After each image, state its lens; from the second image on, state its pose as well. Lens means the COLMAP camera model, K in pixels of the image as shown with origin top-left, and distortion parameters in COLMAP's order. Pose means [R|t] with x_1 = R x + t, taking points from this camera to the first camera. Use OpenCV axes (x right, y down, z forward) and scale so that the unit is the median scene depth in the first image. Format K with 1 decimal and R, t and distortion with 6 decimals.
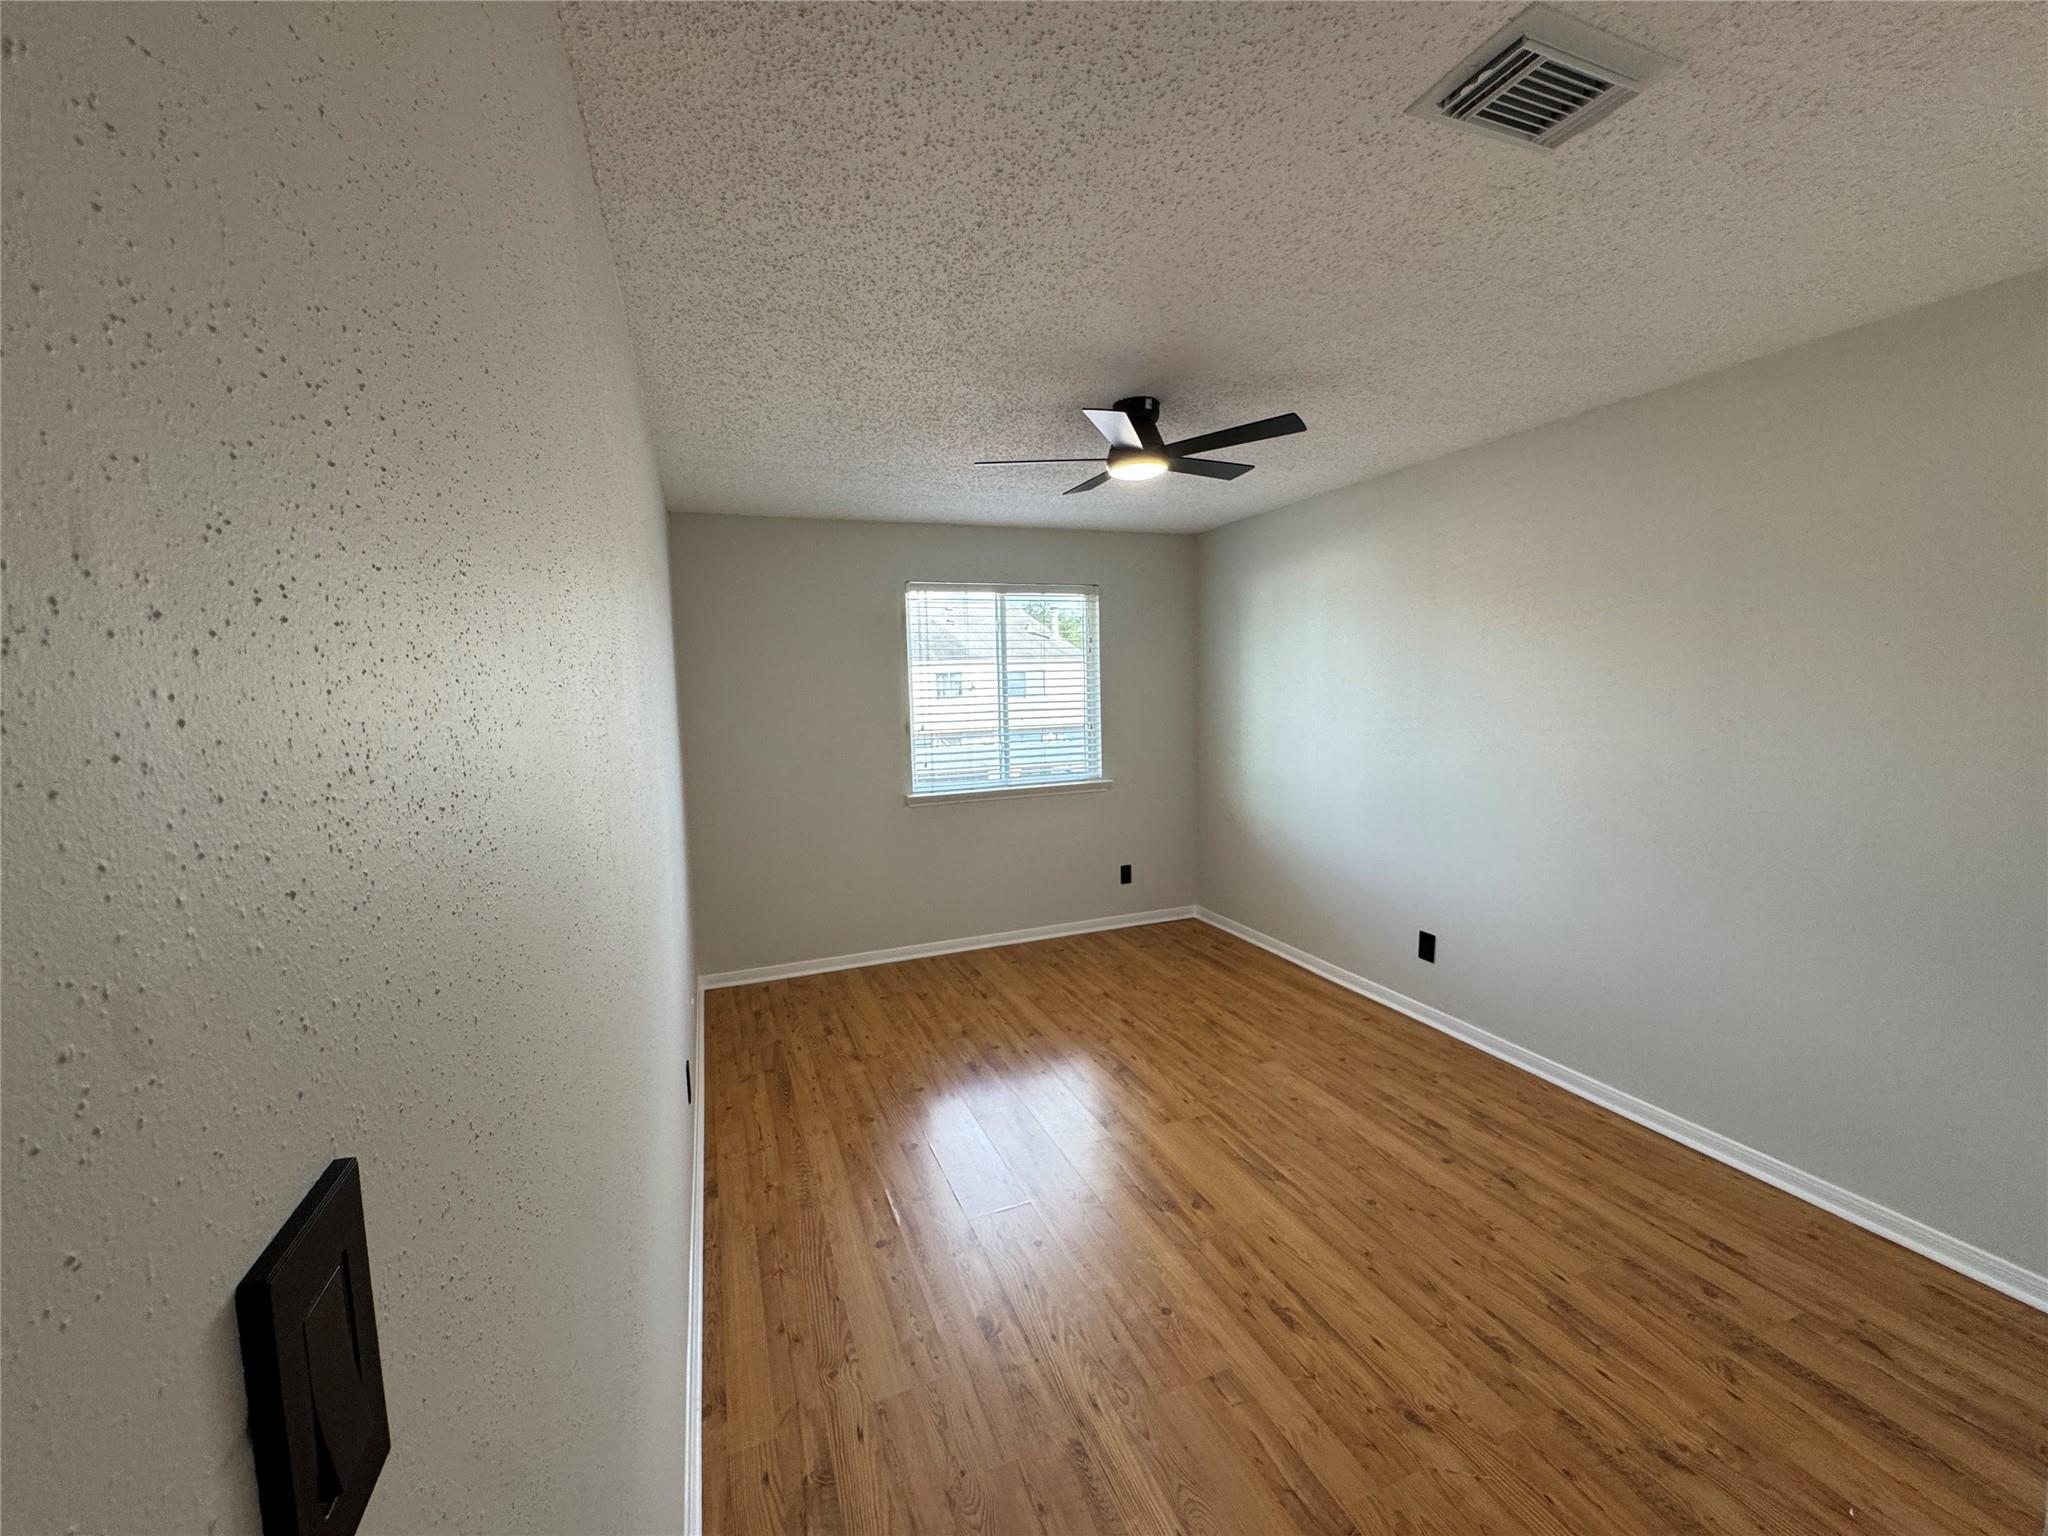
lens RADIAL K [[810.9, 0, 1021.4], [0, 810.9, 764.1], [0, 0, 1]] dist [-0.002608, -0.000304]
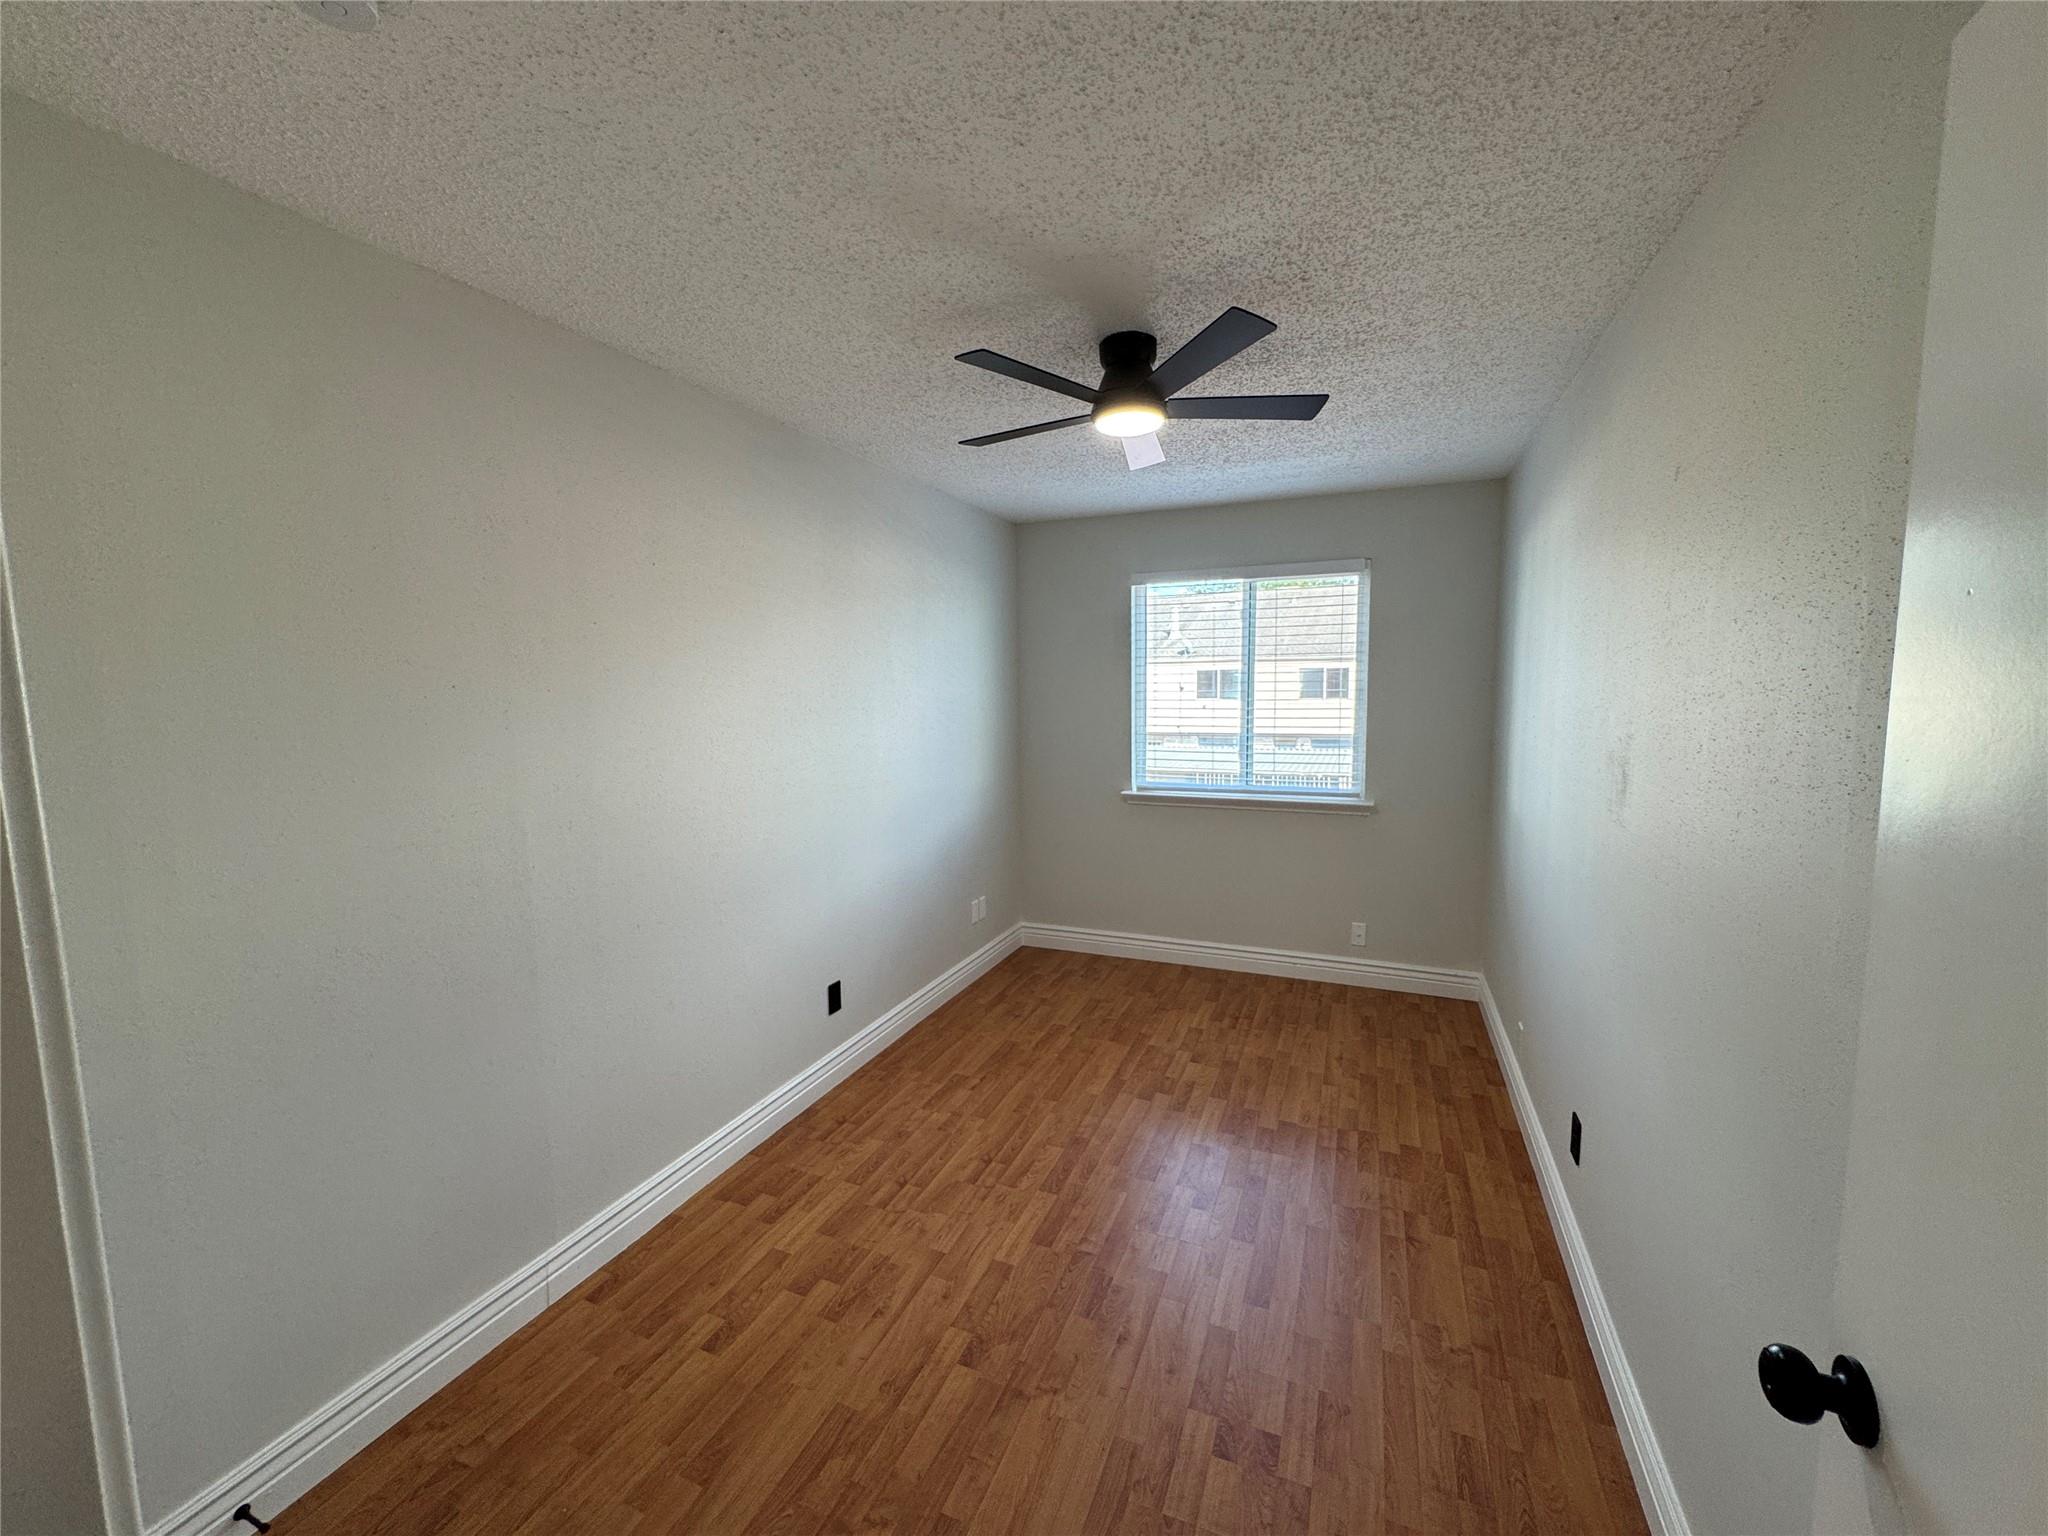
lens RADIAL K [[810.9, 0, 1021.4], [0, 810.9, 764.1], [0, 0, 1]] dist [-0.002608, -0.000304]
pose [[0.700397, 0.074934, -0.709809, 0.445166], [-0.078070, 0.996550, 0.028170, -0.013314], [0.709471, 0.035685, 0.703831, 0.202554]]
